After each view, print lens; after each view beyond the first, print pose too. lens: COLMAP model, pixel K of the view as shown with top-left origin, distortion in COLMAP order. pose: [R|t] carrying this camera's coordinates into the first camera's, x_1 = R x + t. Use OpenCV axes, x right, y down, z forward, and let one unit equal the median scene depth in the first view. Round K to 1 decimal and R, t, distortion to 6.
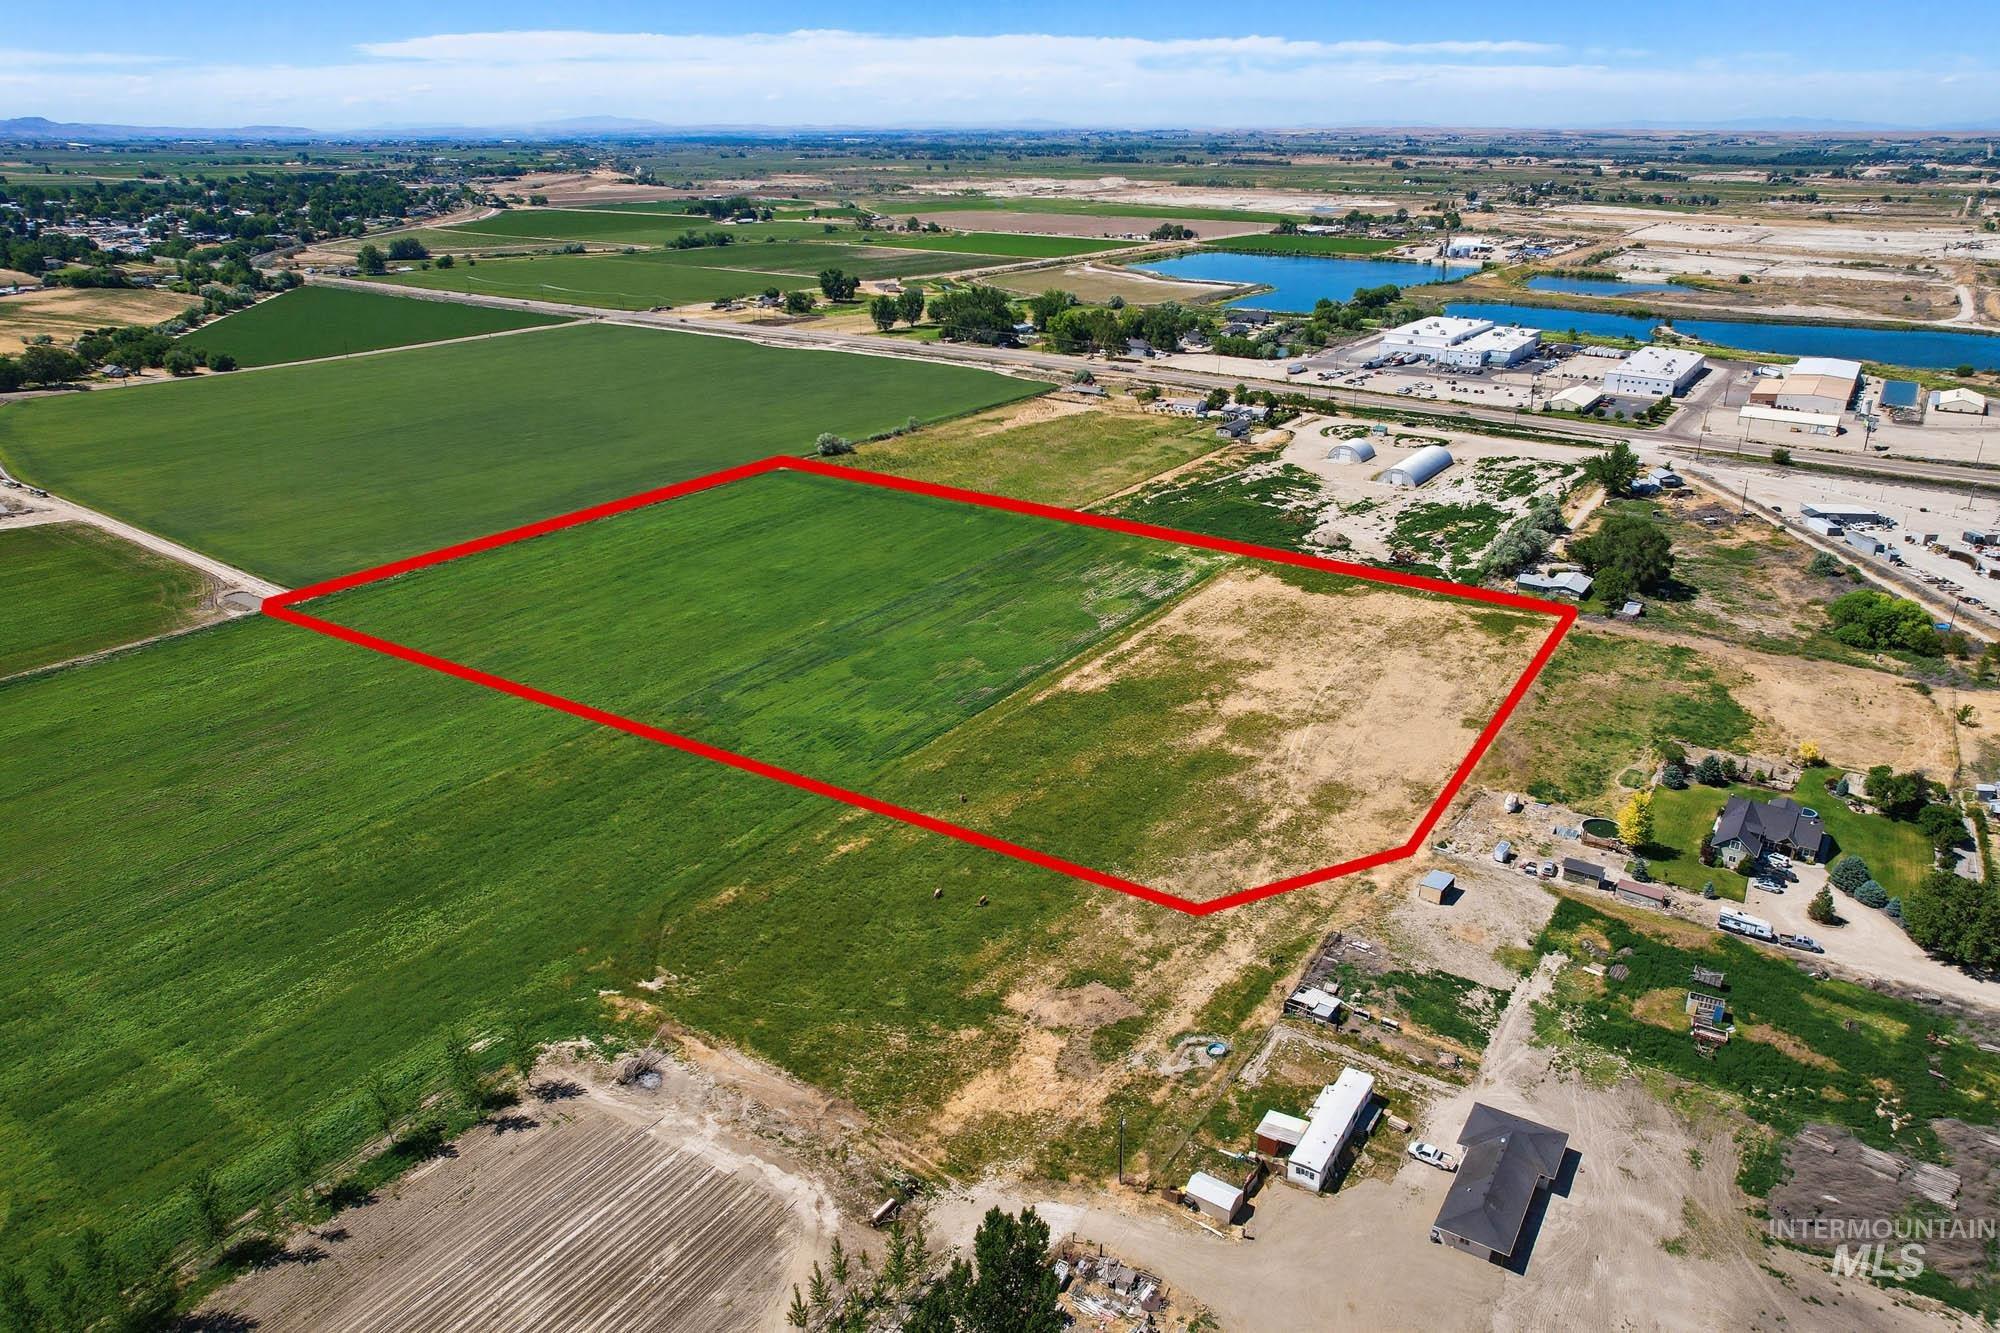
lens RADIAL K [[1394.8, 0, 1035.3], [0, 1394.8, 611.8], [0, 0, 1]] dist [-0.081229, 0.081383]
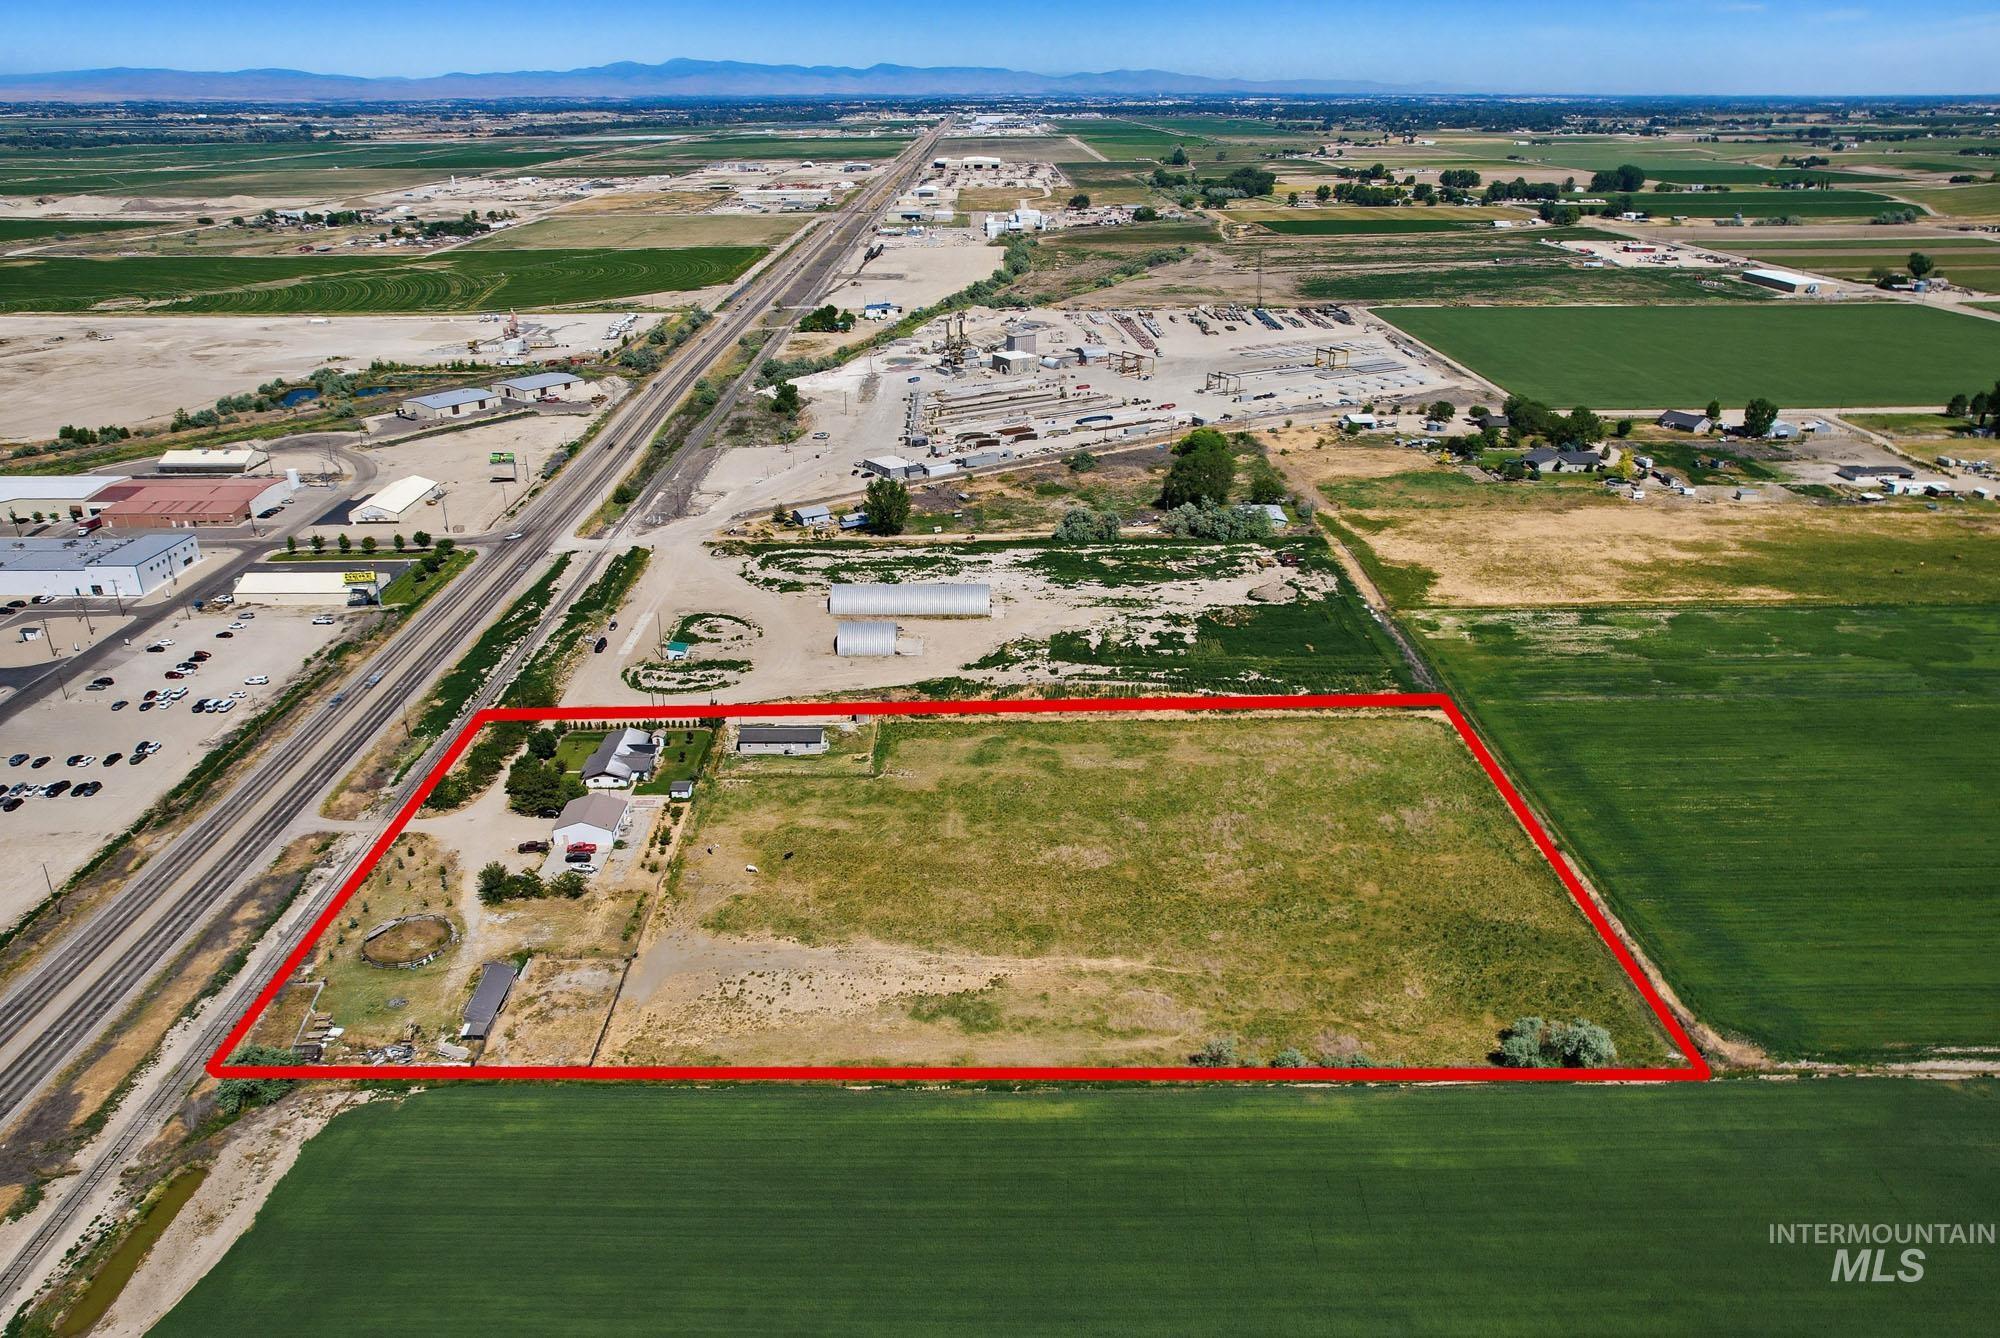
lens RADIAL K [[1350.8, 0, 981.5], [0, 1350.8, 675.1], [0, 0, 1]] dist [-0.066823, 0.053334]
pose [[-0.554018, -0.331581, 0.763621, -0.425811], [0.281492, 0.788620, 0.546663, -0.622733], [-0.783471, 0.517815, -0.343572, 1.689300]]
